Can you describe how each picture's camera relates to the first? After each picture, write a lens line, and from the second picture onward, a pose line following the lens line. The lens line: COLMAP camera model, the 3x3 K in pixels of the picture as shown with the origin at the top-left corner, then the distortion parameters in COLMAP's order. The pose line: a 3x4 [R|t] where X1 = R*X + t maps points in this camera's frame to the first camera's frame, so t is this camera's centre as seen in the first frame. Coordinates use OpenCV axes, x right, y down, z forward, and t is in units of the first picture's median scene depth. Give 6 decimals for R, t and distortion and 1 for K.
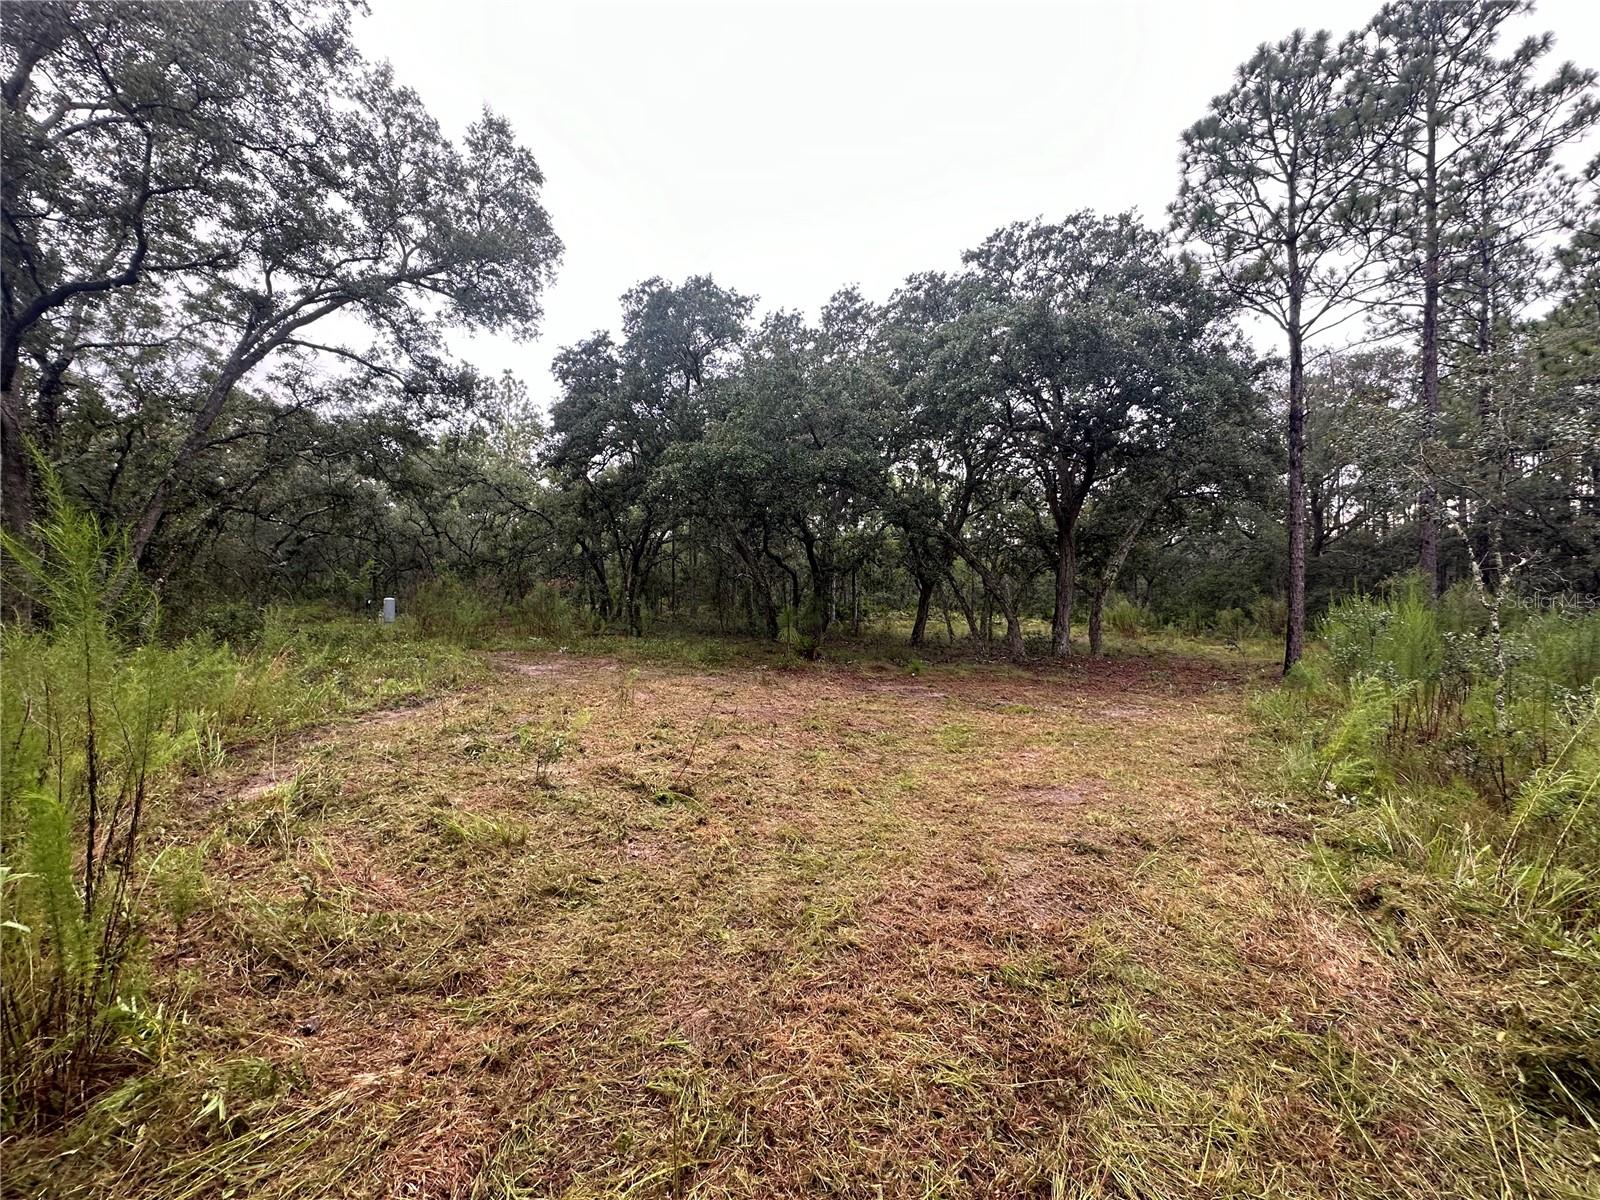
lens RADIAL K [[636.4, 0, 800.0], [0, 636.4, 600.0], [0, 0, 1]] dist [-0.000547, -0.000069]
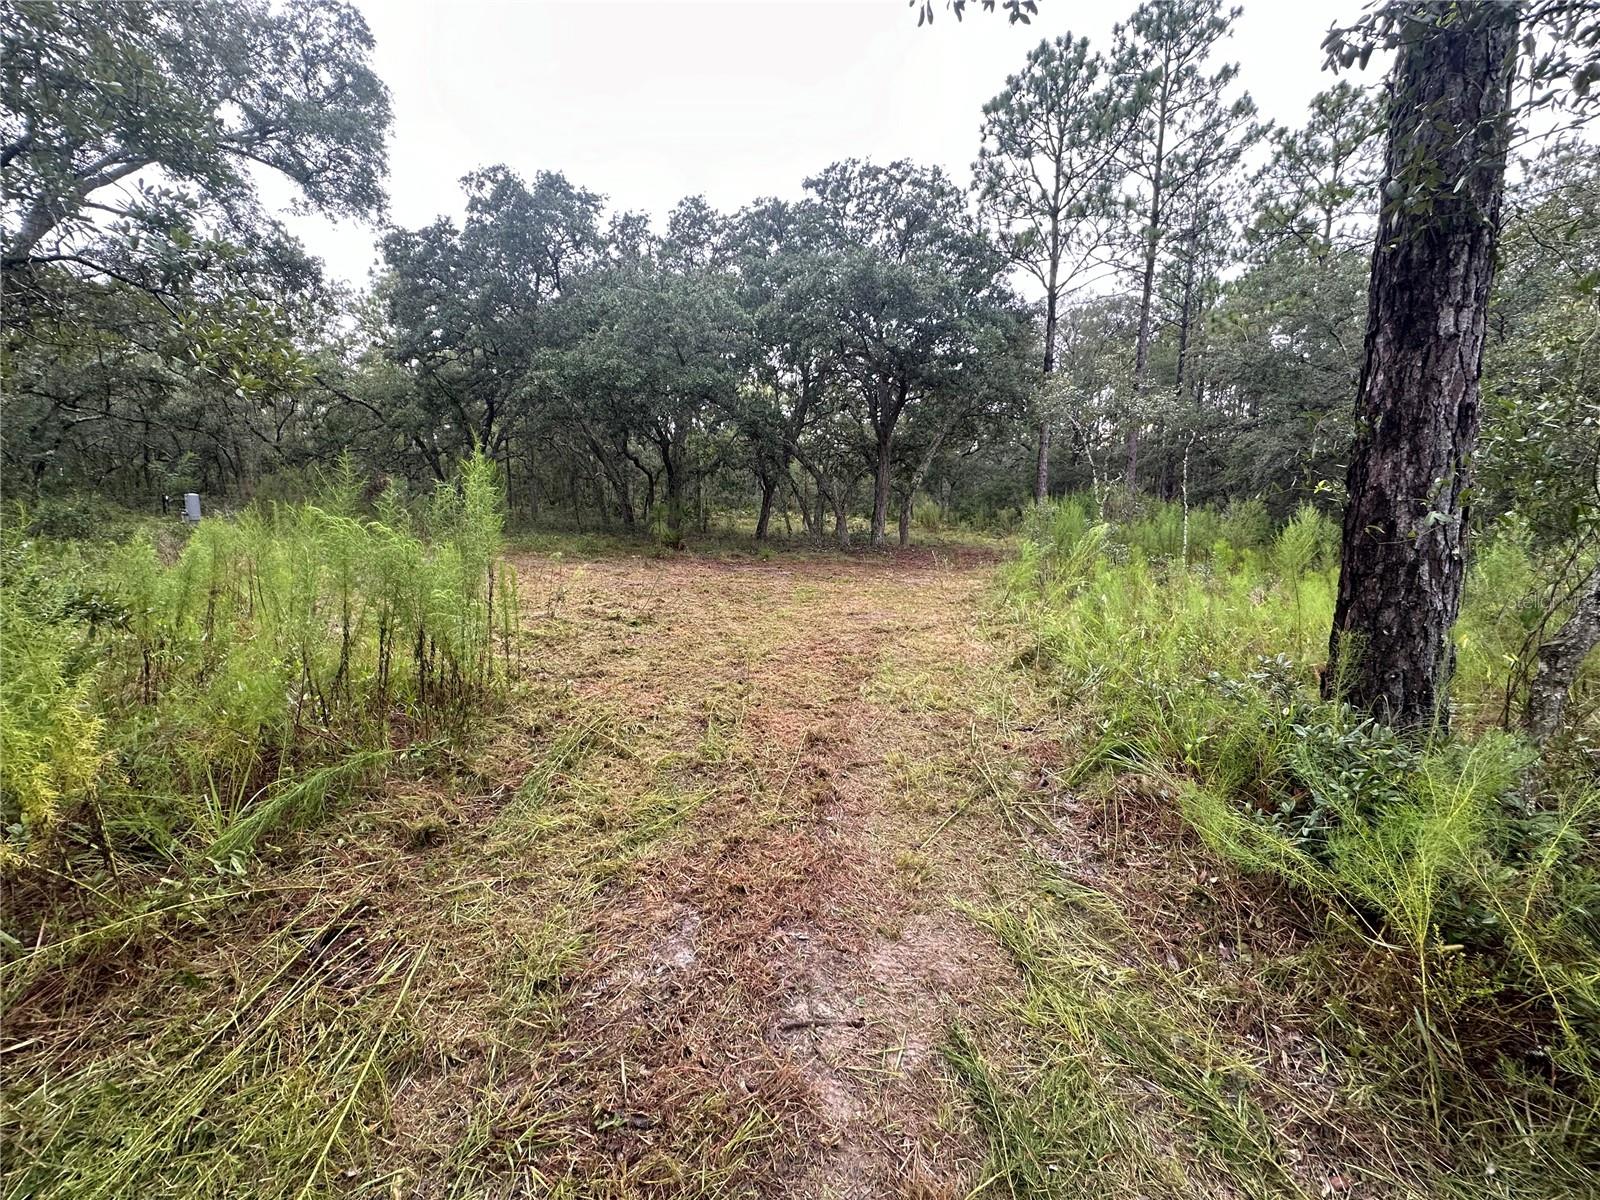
lens RADIAL K [[636.4, 0, 800.0], [0, 636.4, 600.0], [0, 0, 1]] dist [-0.000547, -0.000069]
pose [[0.965549, -0.034048, 0.257983, -0.058875], [-0.006277, 0.988067, 0.153899, 0.002393], [-0.260144, -0.150216, 0.953813, -0.160151]]
